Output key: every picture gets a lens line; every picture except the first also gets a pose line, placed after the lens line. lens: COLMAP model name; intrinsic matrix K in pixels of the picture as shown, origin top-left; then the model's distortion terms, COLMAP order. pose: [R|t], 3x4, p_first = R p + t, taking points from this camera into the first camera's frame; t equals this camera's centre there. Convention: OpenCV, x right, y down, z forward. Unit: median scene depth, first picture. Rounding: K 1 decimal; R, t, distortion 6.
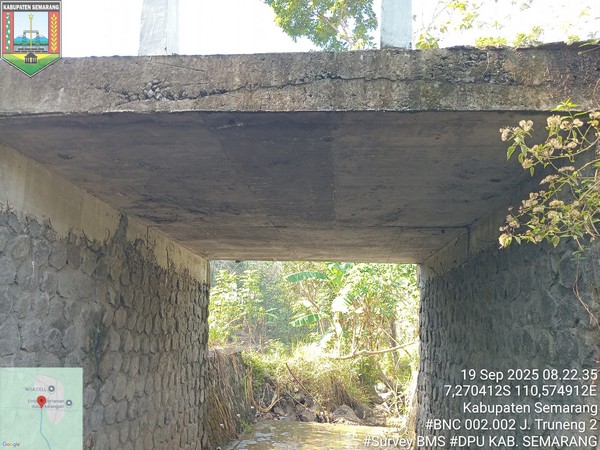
lens RADIAL K [[453.9, 0, 300.0], [0, 453.9, 225.0], [0, 0, 1]] dist [0.000081, -0.055362]
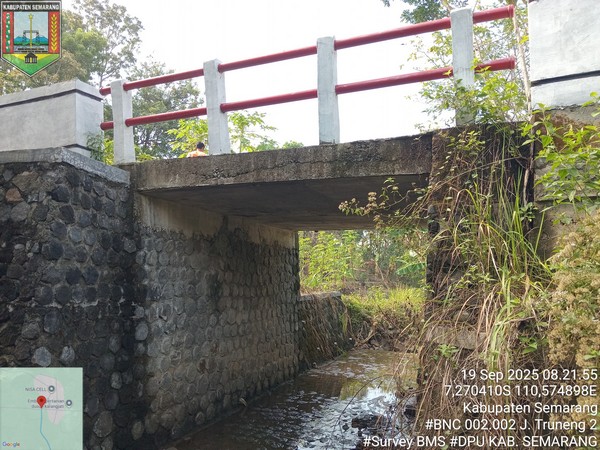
lens RADIAL K [[453.9, 0, 300.0], [0, 453.9, 225.0], [0, 0, 1]] dist [0.000081, -0.055362]
pose [[0.953714, -0.045774, -0.297210, 0.361032], [0.080400, 0.991181, 0.105340, -0.140744], [0.289767, -0.124360, 0.948984, -0.495554]]
